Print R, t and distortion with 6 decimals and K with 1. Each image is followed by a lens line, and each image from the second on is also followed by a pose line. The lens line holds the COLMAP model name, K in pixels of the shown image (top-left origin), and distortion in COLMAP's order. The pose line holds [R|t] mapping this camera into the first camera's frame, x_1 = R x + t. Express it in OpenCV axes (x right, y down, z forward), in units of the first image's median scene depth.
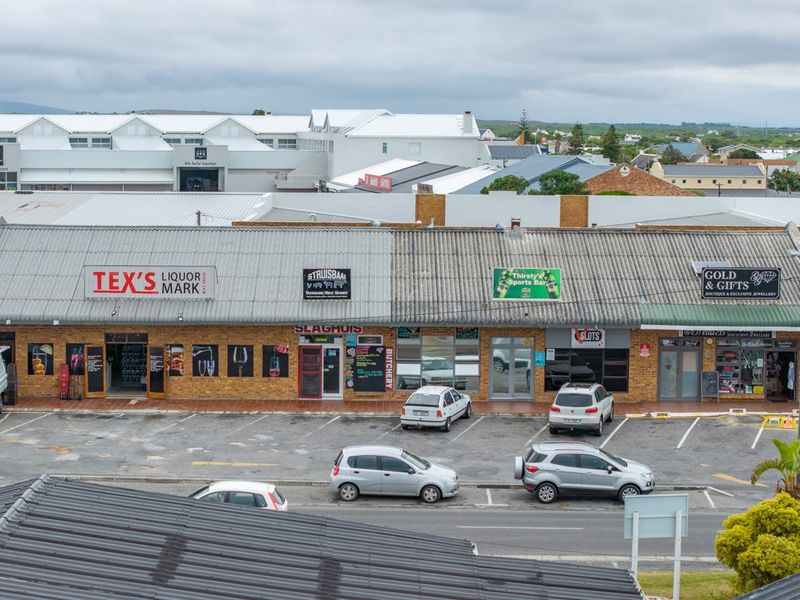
lens RADIAL K [[2126.2, 0, 400.0], [0, 2126.2, 300.0], [0, 0, 1]] dist [-0.144736, -0.431423]
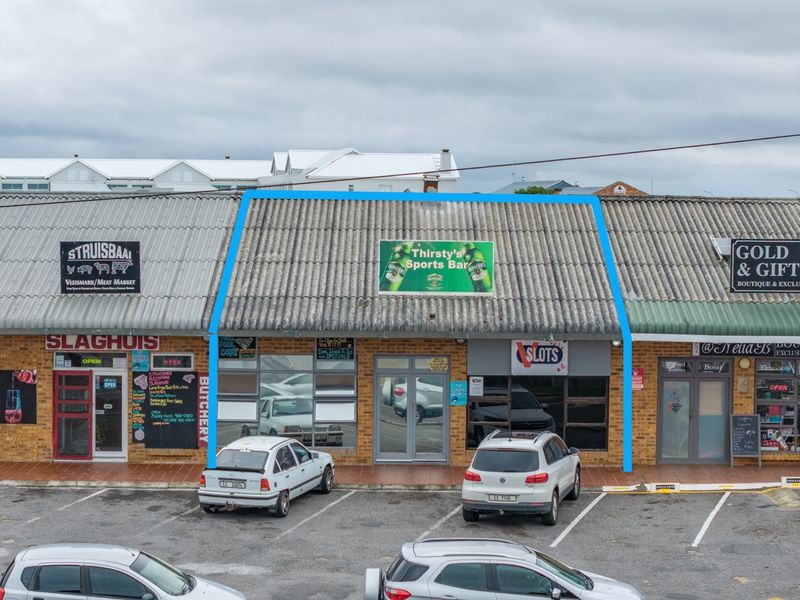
lens RADIAL K [[2126.2, 0, 400.0], [0, 2126.2, 300.0], [0, 0, 1]] dist [-0.144736, -0.431423]
pose [[0.999997, 0.000006, -0.002395, 0.051065], [-0.000097, 0.999271, -0.038184, 0.024310], [0.002393, 0.038184, 0.999268, 0.406869]]
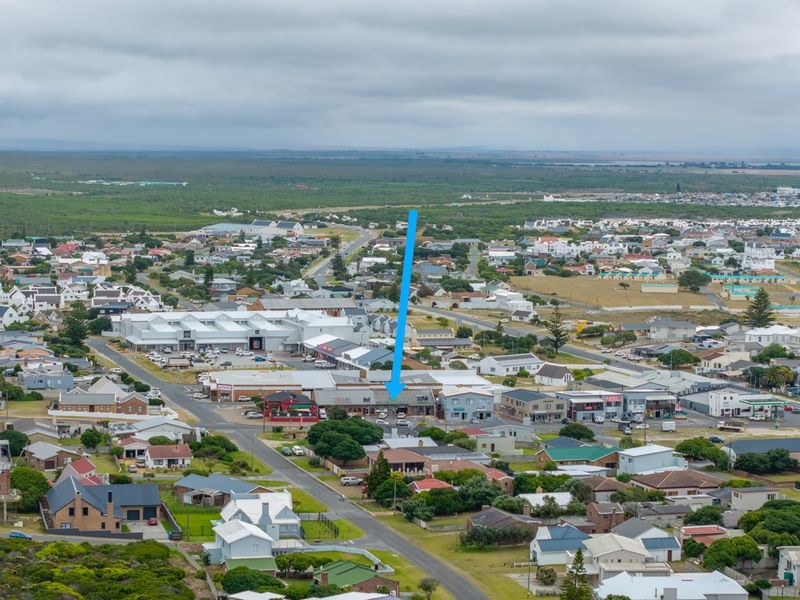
lens RADIAL K [[2126.2, 0, 400.0], [0, 2126.2, 300.0], [0, 0, 1]] dist [-0.144736, -0.431423]
pose [[0.994025, -0.007448, 0.108900, -0.721346], [0.008479, 0.999923, -0.009009, -0.285208], [-0.108825, 0.009879, 0.994012, -6.357634]]
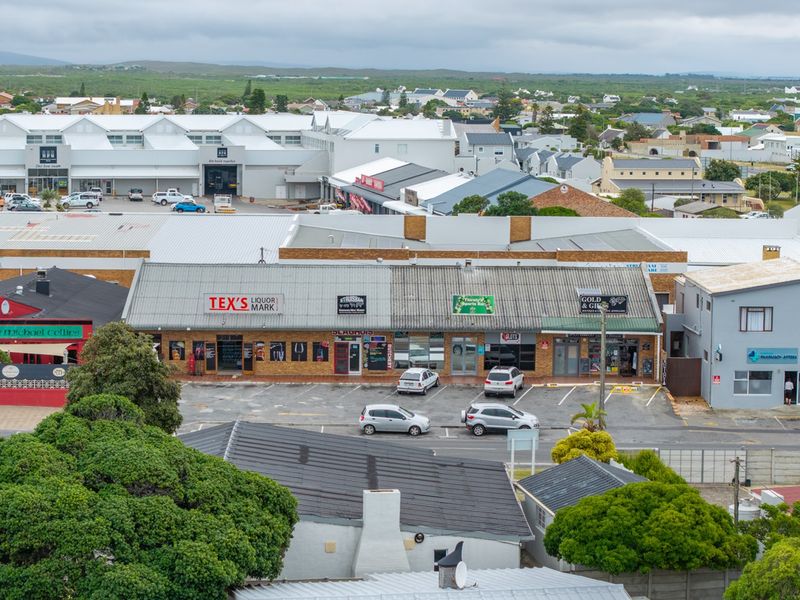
lens RADIAL K [[2126.2, 0, 400.0], [0, 2126.2, 300.0], [0, 0, 1]] dist [-0.144736, -0.431423]
pose [[0.999975, 0.000517, 0.007045, -0.008668], [-0.000686, 0.999710, 0.024082, -0.050952], [-0.007031, -0.024086, 0.999685, -0.645423]]
